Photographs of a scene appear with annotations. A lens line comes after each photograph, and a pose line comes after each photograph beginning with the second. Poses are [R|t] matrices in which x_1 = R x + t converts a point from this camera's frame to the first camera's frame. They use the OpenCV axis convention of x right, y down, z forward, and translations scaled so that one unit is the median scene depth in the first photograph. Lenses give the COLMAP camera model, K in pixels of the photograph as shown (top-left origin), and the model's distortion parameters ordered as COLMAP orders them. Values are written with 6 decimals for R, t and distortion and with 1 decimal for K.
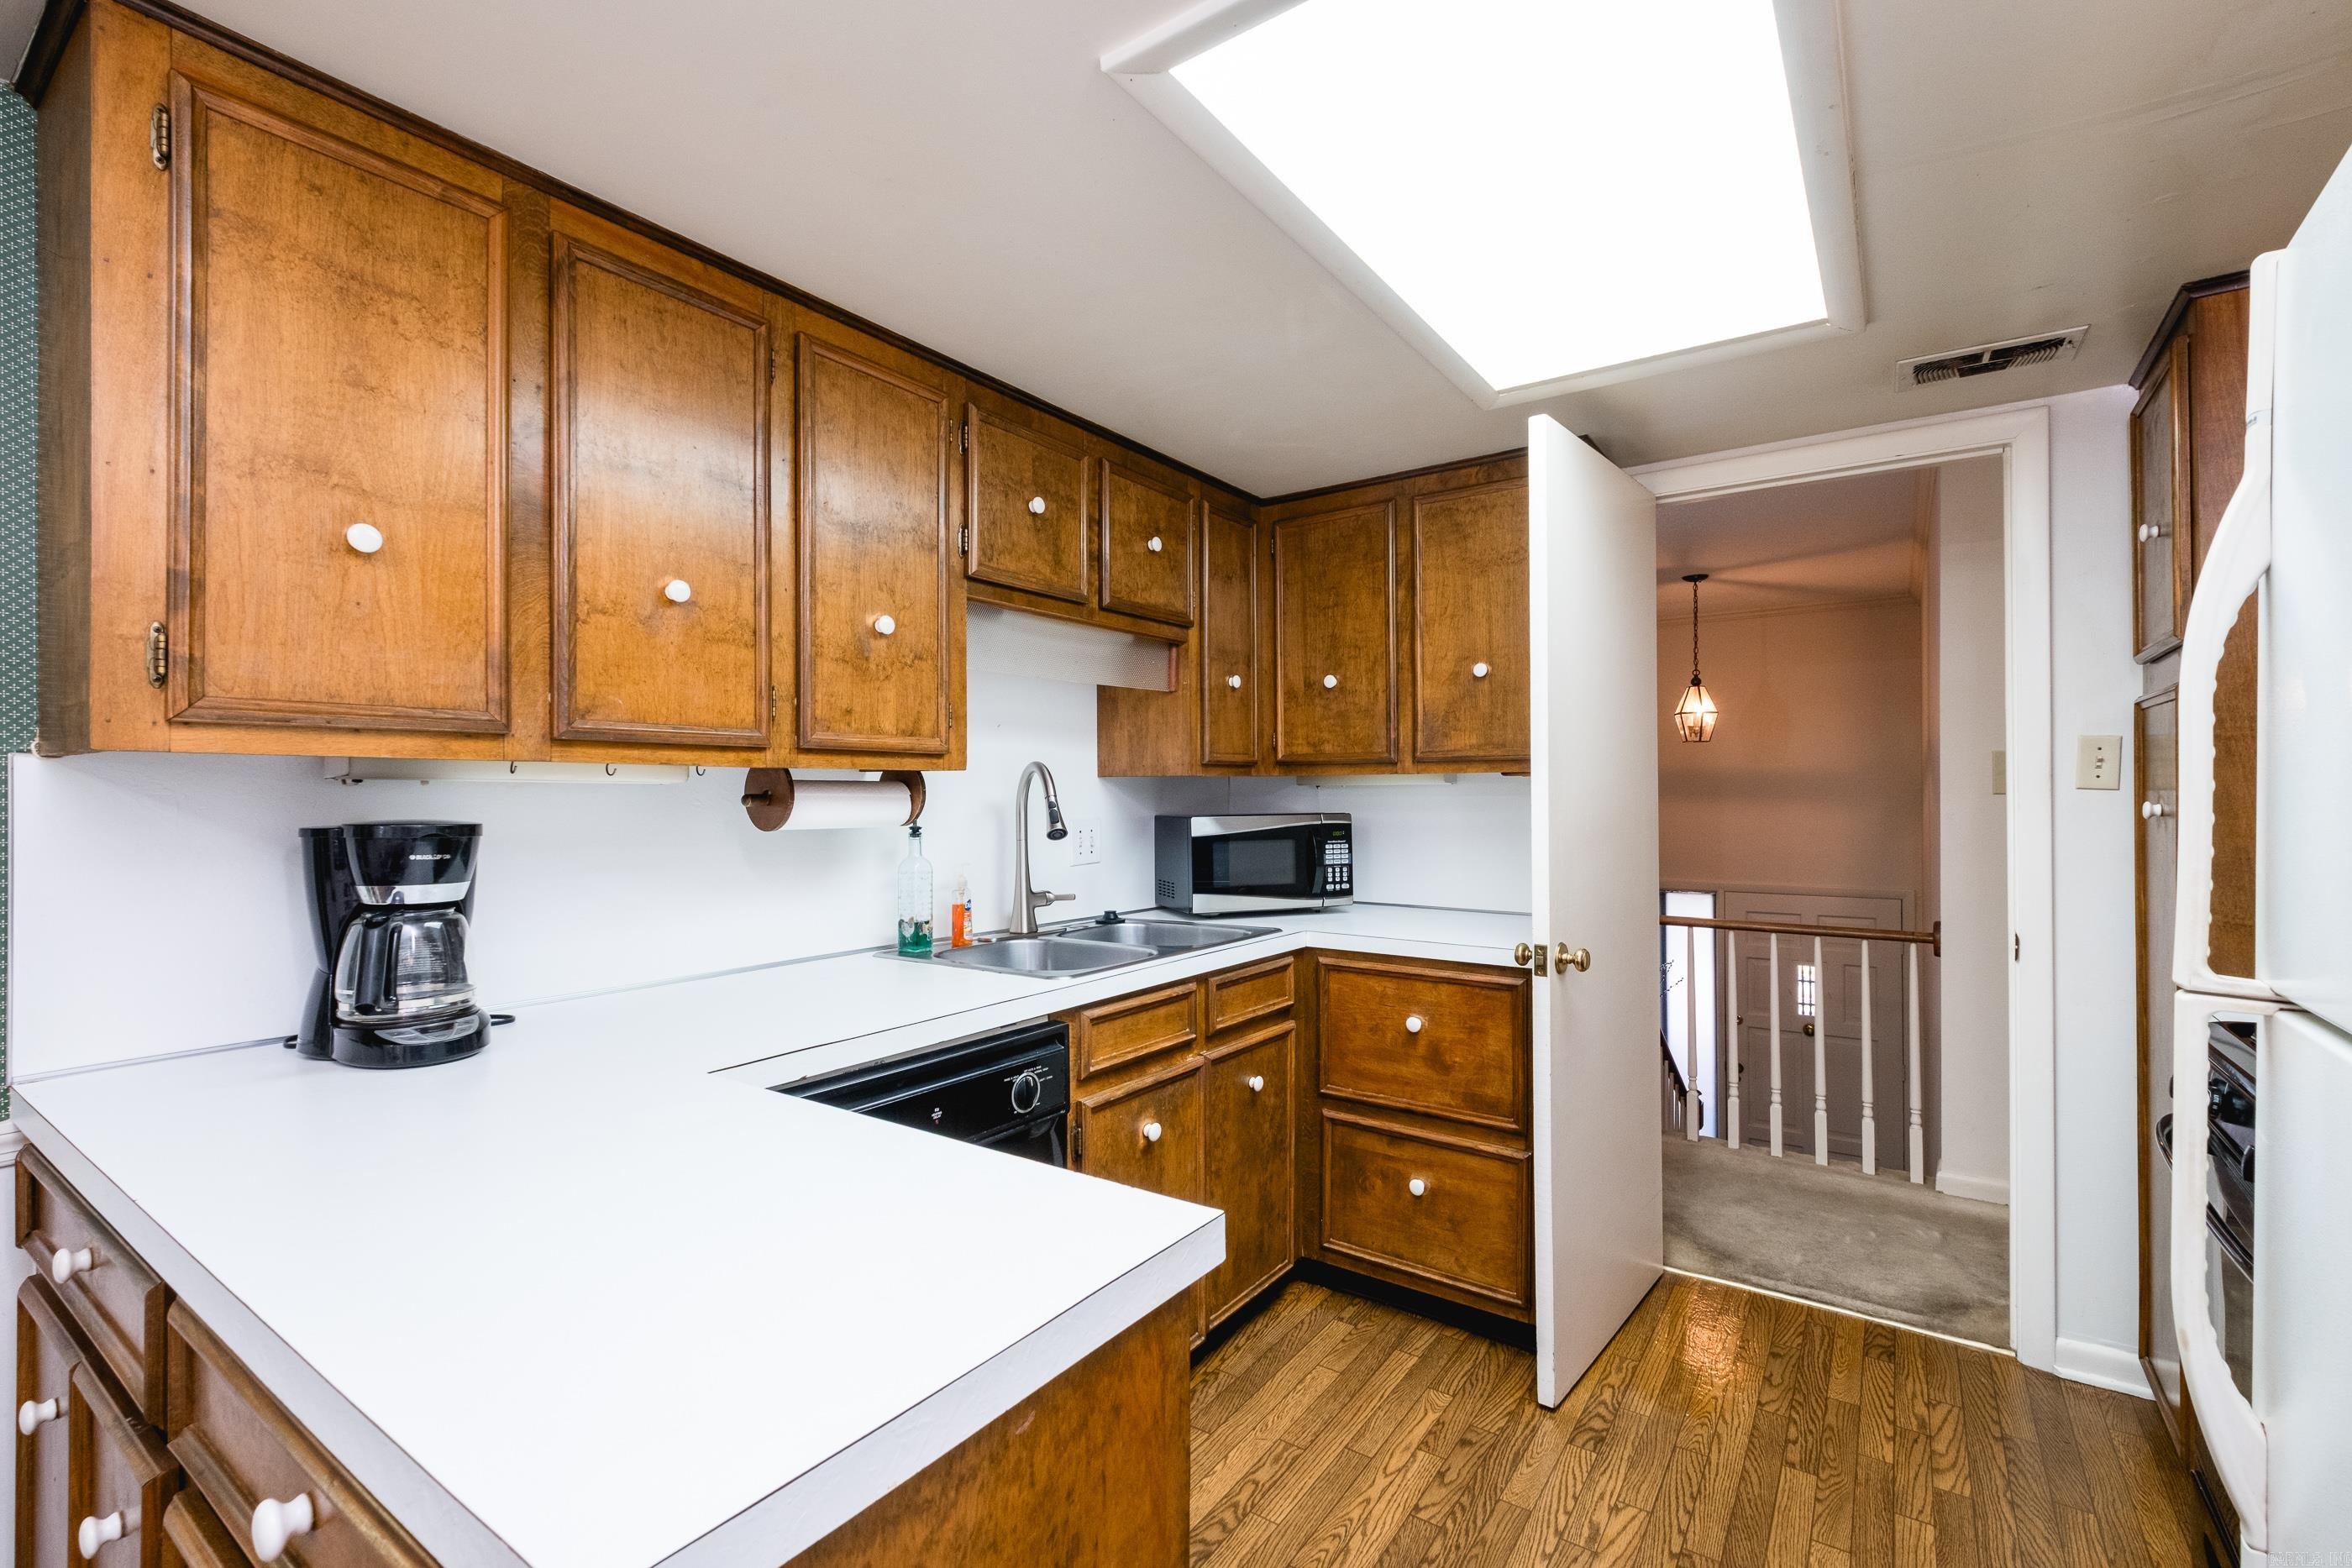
lens RADIAL K [[1029.2, 0, 1188.2], [0, 1029.2, 788.6], [0, 0, 1]] dist [-0.006088, -0.001355]
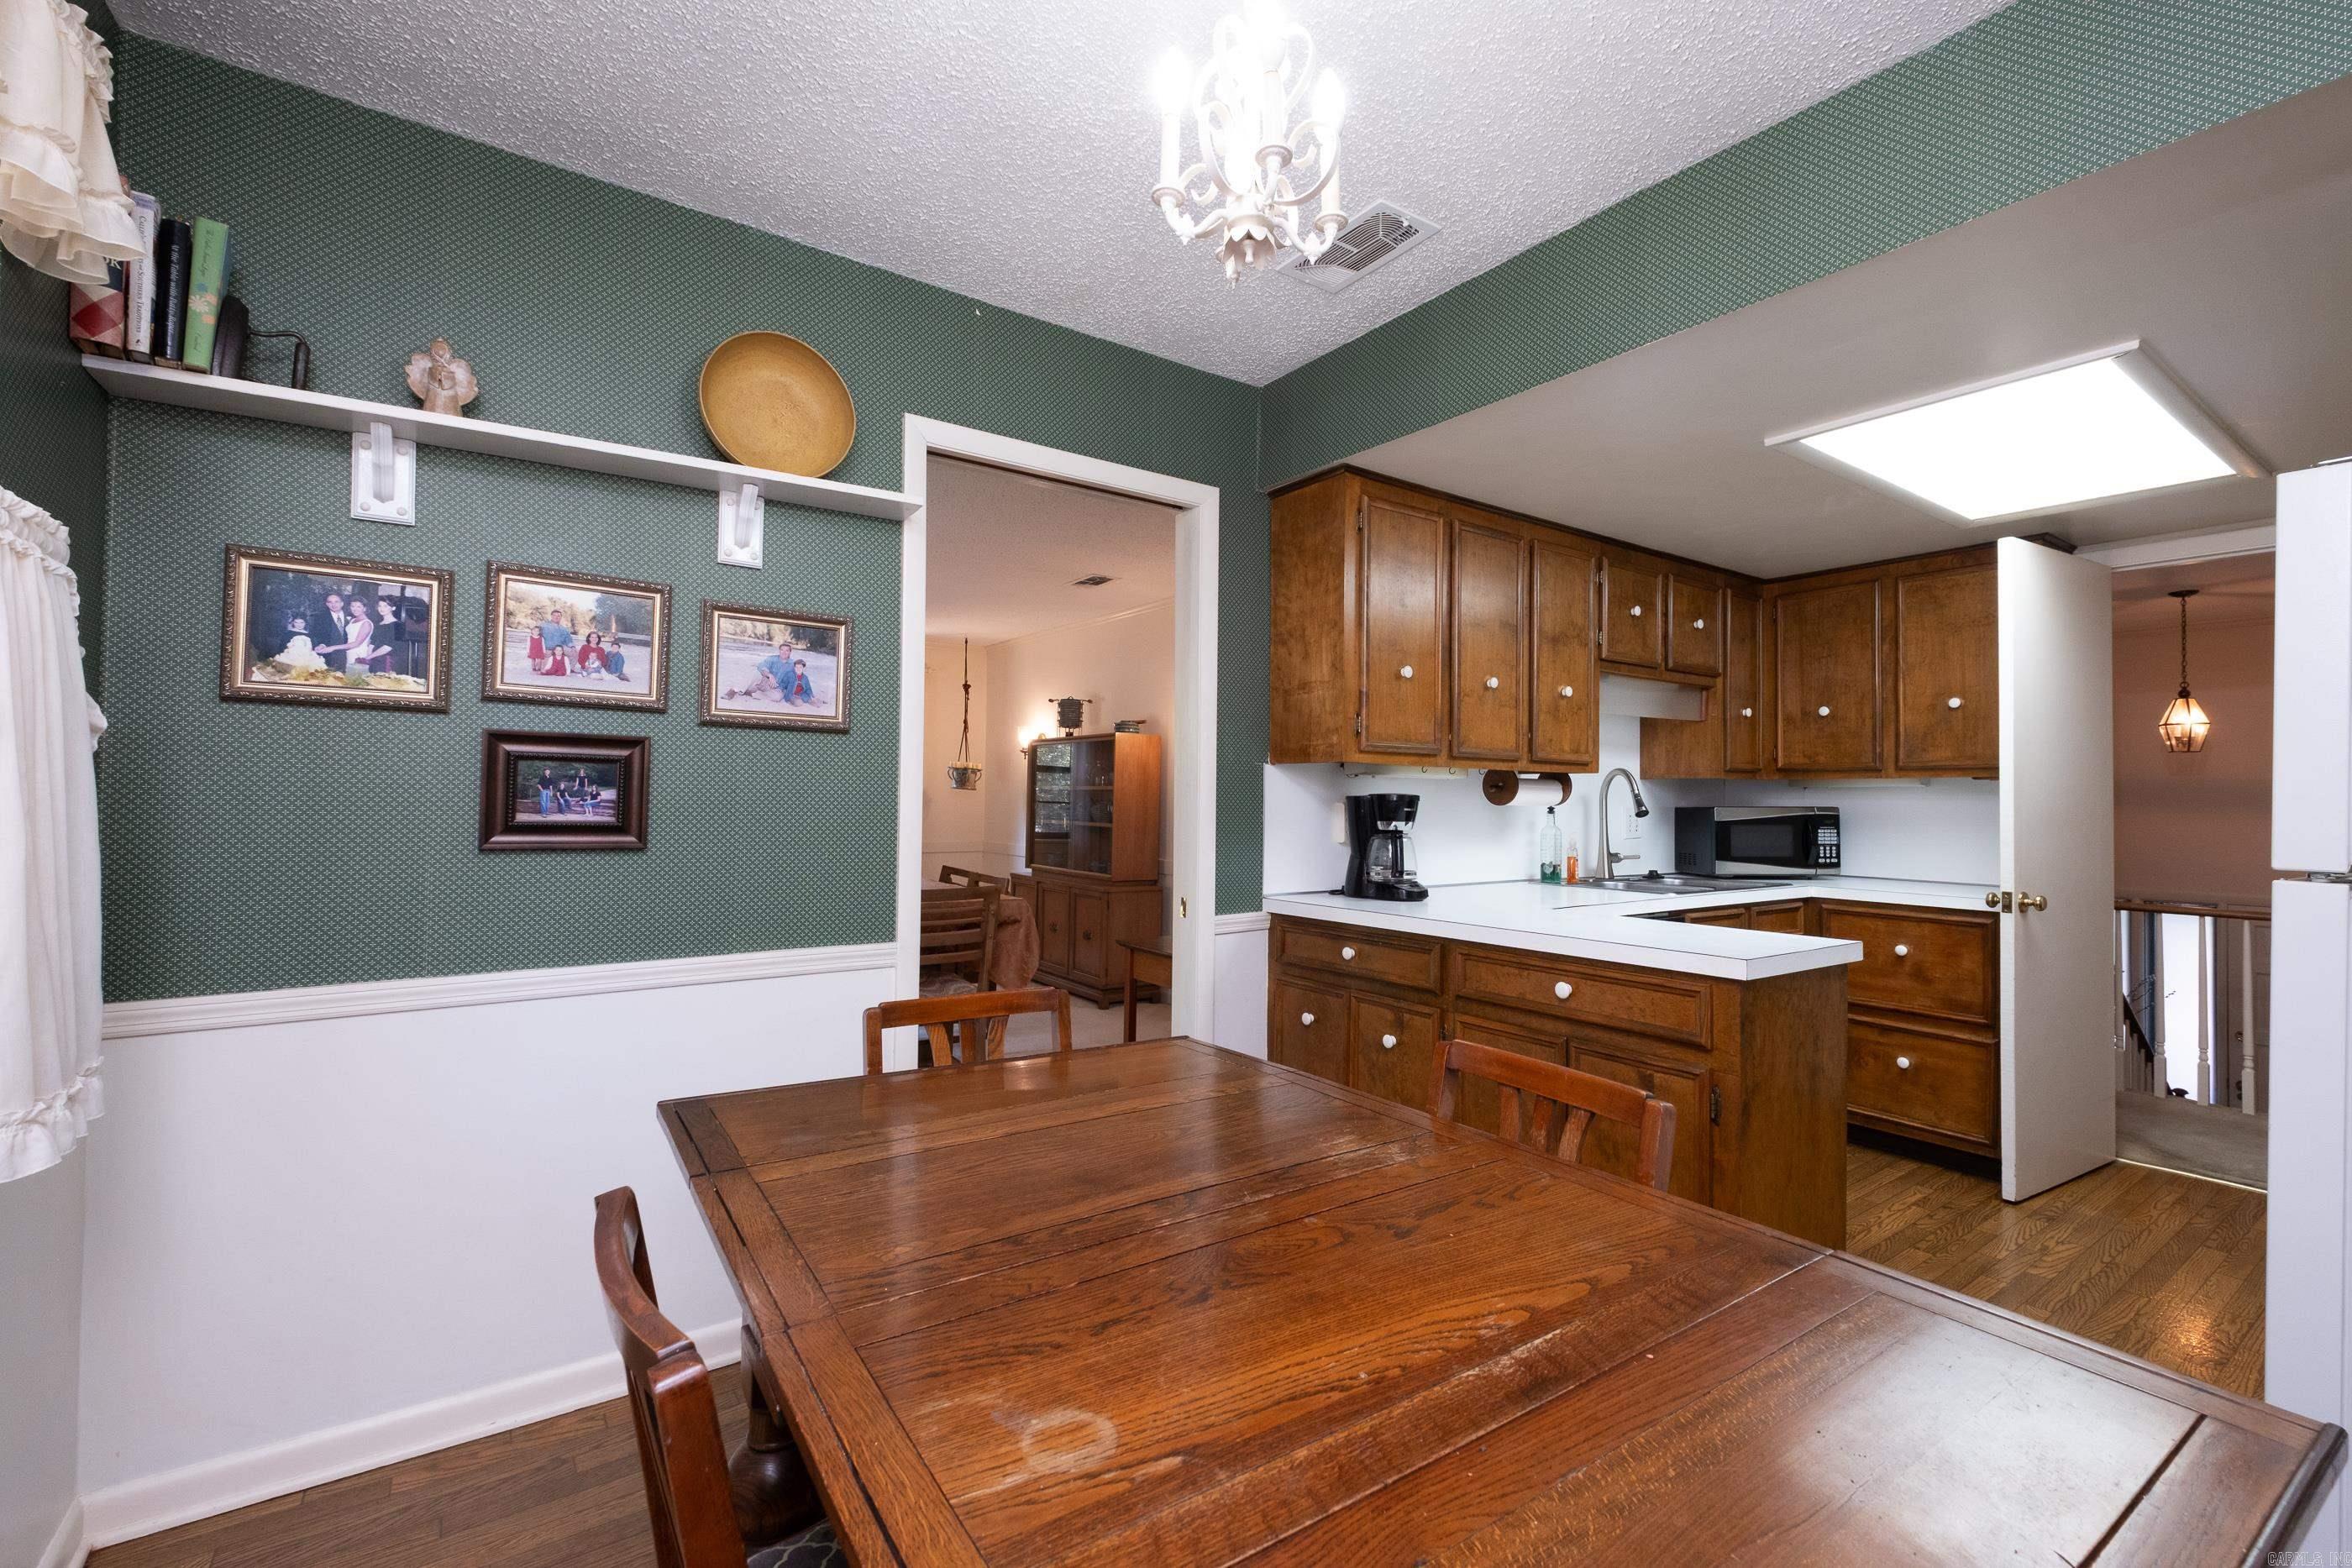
lens RADIAL K [[1029.2, 0, 1189.9], [0, 1029.2, 784.3], [0, 0, 1]] dist [-0.006088, -0.001355]
pose [[0.942795, 0.008742, -0.333257, -0.249964], [-0.012395, 0.999884, -0.008838, 0.020465], [0.333142, 0.012463, 0.942794, -0.711463]]
